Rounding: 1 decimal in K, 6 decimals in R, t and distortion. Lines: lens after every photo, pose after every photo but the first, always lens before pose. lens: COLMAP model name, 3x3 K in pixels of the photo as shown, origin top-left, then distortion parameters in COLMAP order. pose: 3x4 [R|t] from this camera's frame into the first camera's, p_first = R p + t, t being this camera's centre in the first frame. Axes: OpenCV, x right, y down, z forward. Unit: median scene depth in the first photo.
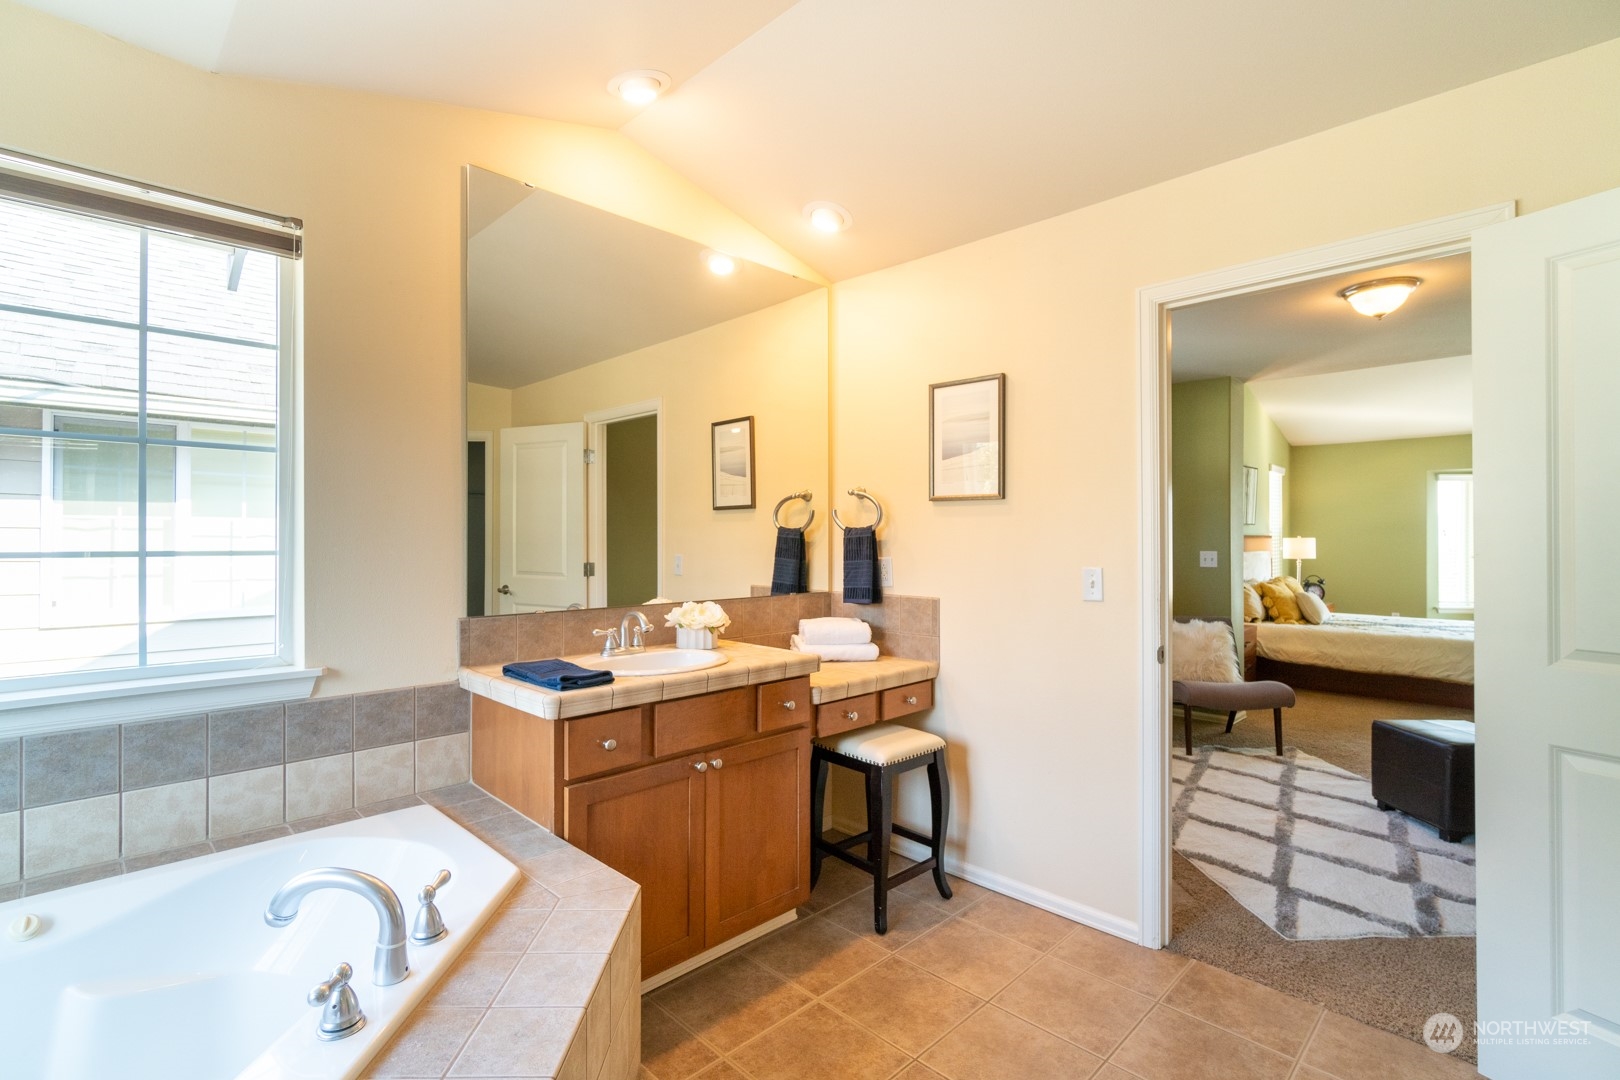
lens RADIAL K [[751.7, 0, 790.0], [0, 751.7, 534.0], [0, 0, 1]] dist [-0.003716, -0.000331]
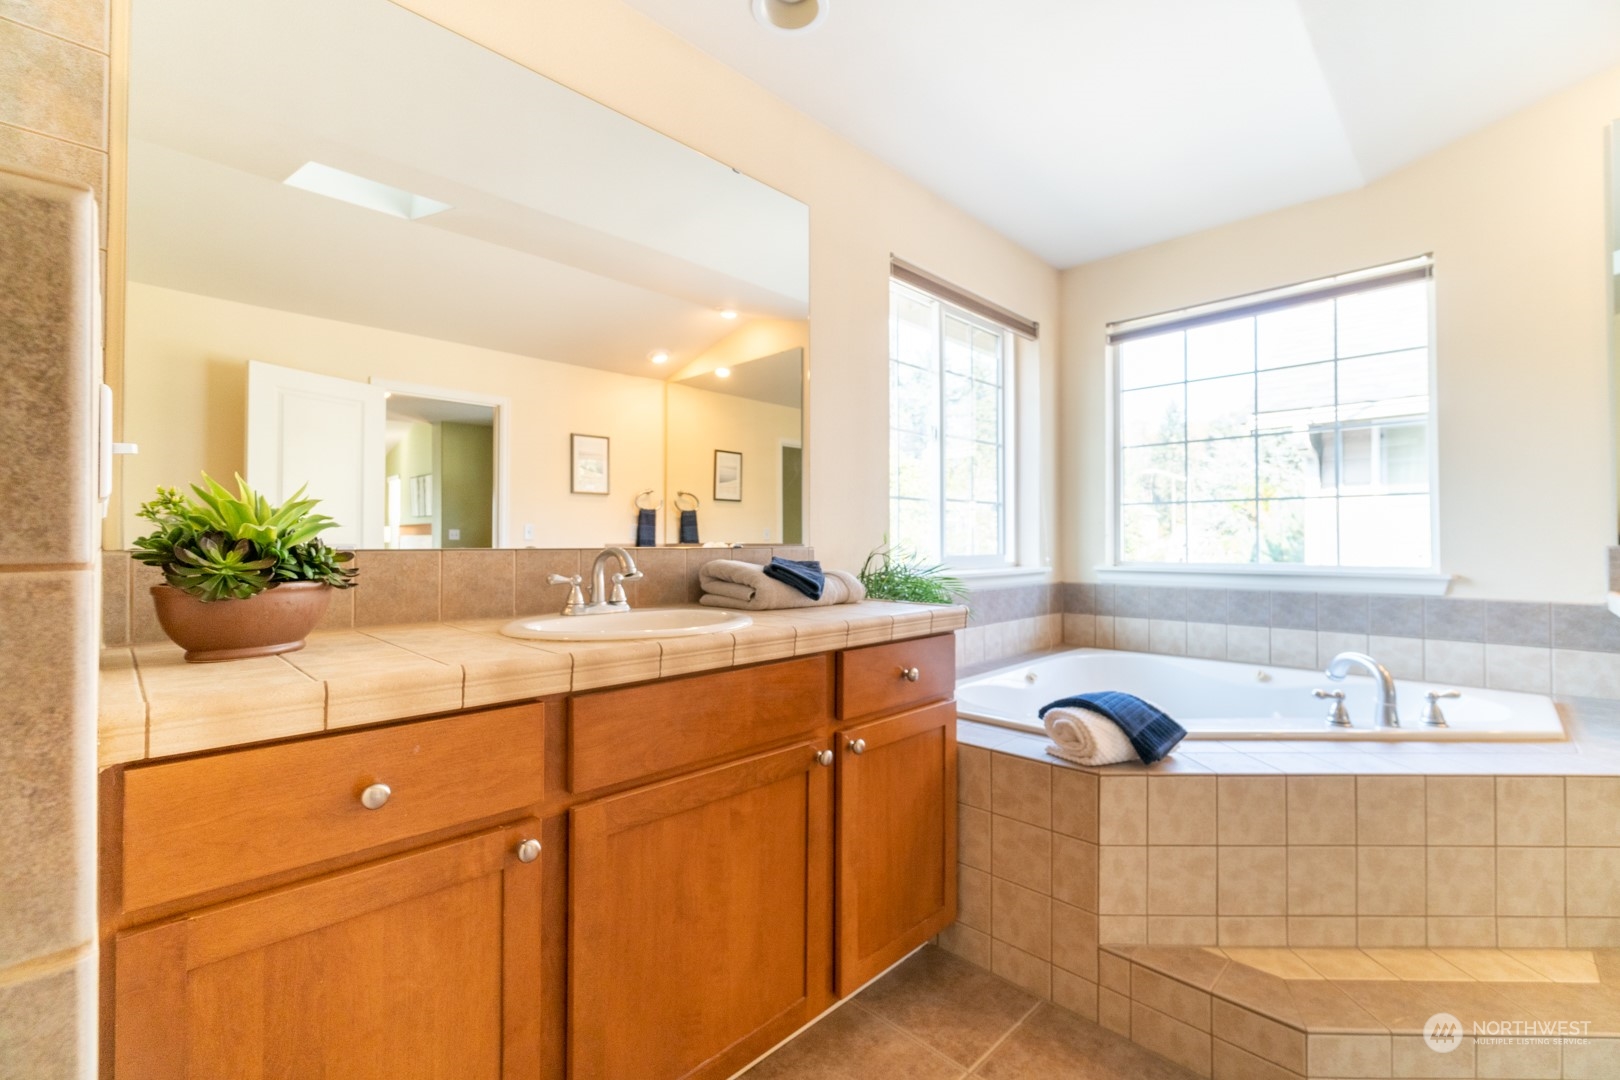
lens RADIAL K [[699.2, 0, 794.3], [0, 699.2, 530.9], [0, 0, 1]] dist [-0.004410, 0.003126]
pose [[0.005175, -0.015119, -0.999872, 0.509207], [0.002347, 0.999883, -0.015107, 0.092993], [0.999984, -0.002269, 0.005210, -0.158291]]
